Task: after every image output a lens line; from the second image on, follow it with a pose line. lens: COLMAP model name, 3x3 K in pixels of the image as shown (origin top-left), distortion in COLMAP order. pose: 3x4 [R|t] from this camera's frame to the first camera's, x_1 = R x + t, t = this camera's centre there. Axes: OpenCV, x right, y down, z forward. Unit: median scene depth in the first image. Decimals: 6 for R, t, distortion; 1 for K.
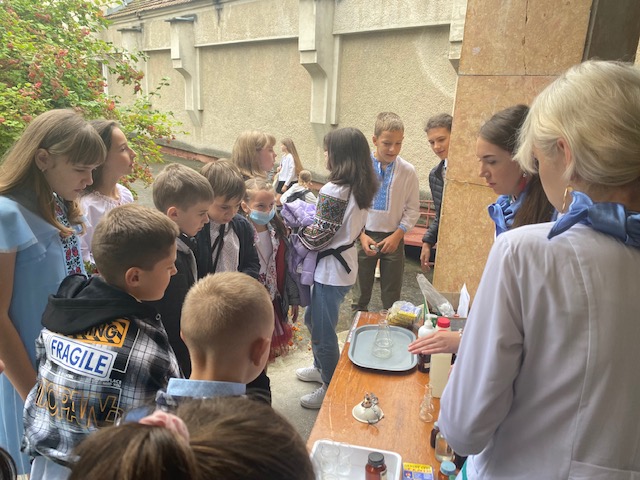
lens RADIAL K [[490.4, 0, 318.4], [0, 490.4, 237.1], [0, 0, 1]] dist [0.024058, -0.022105]
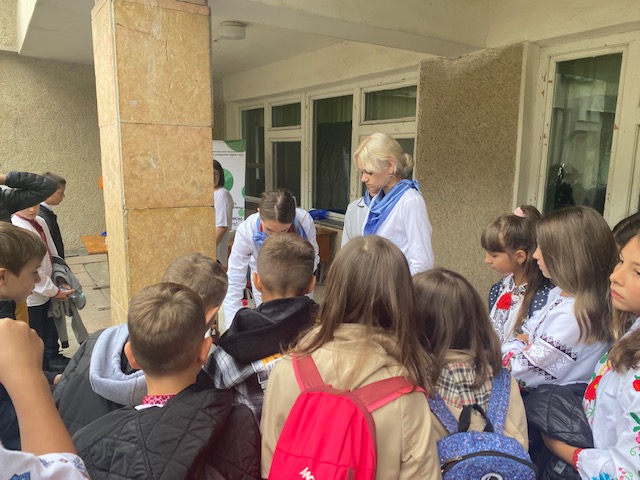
lens RADIAL K [[490.4, 0, 323.6], [0, 490.4, 248.7], [0, 0, 1]] dist [0.024058, -0.022105]
pose [[0.140649, -0.226741, 0.963746, -0.306780], [0.262772, 0.947060, 0.184466, -0.045345], [-0.954552, 0.227300, 0.192784, 0.130422]]
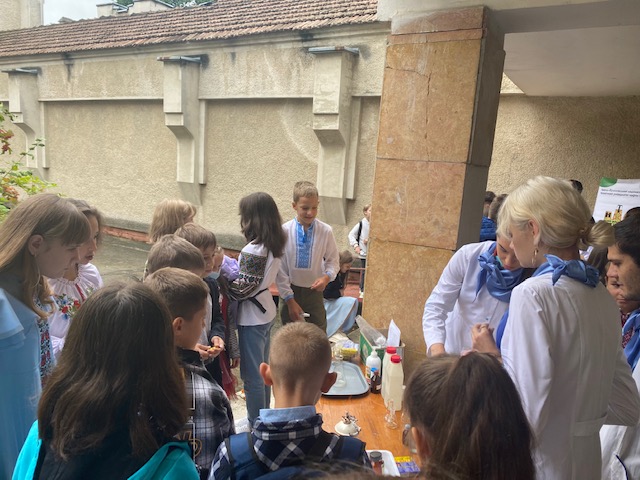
lens RADIAL K [[490.4, 0, 319.5], [0, 490.4, 253.1], [0, 0, 1]] dist [0.024058, -0.022105]
pose [[0.952078, -0.037769, 0.303515, -0.090136], [0.062060, 0.995559, -0.070784, 0.000162], [-0.299493, 0.086228, 0.950194, -0.053396]]
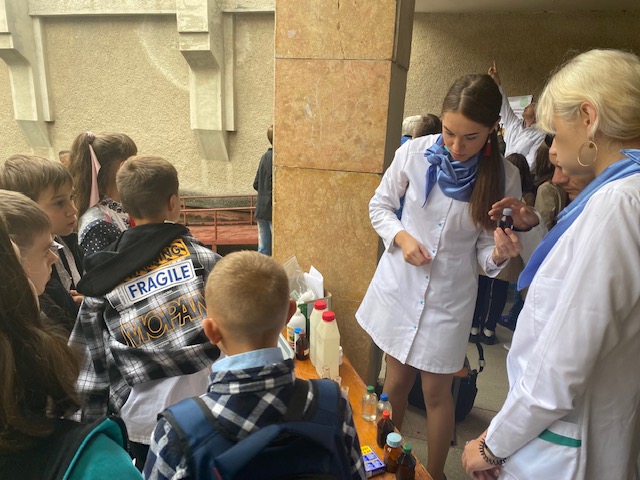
lens RADIAL K [[490.4, 0, 321.7], [0, 490.4, 242.5], [0, 0, 1]] dist [0.024058, -0.022105]
pose [[0.844708, -0.156492, 0.511838, -0.069853], [0.147549, 0.987331, 0.058365, -0.003298], [-0.514487, 0.026220, 0.857097, 0.042722]]
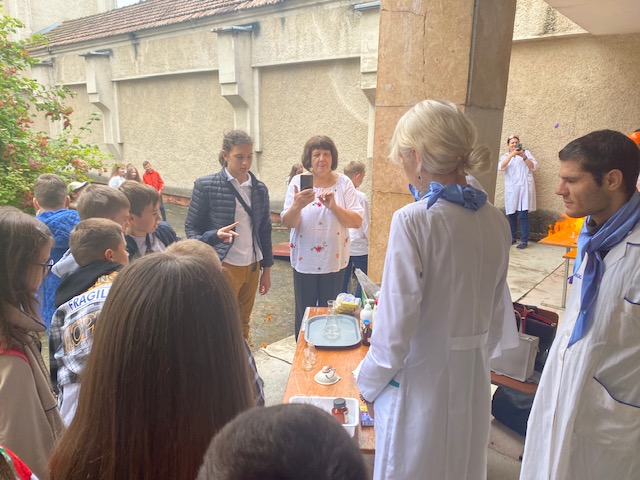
lens RADIAL K [[490.4, 0, 311.6], [0, 490.4, 241.0], [0, 0, 1]] dist [0.024058, -0.022105]
pose [[0.988111, -0.064459, 0.139579, -0.024562], [0.070788, 0.996654, -0.040857, 0.017160], [-0.136478, 0.050252, 0.989368, -0.065522]]
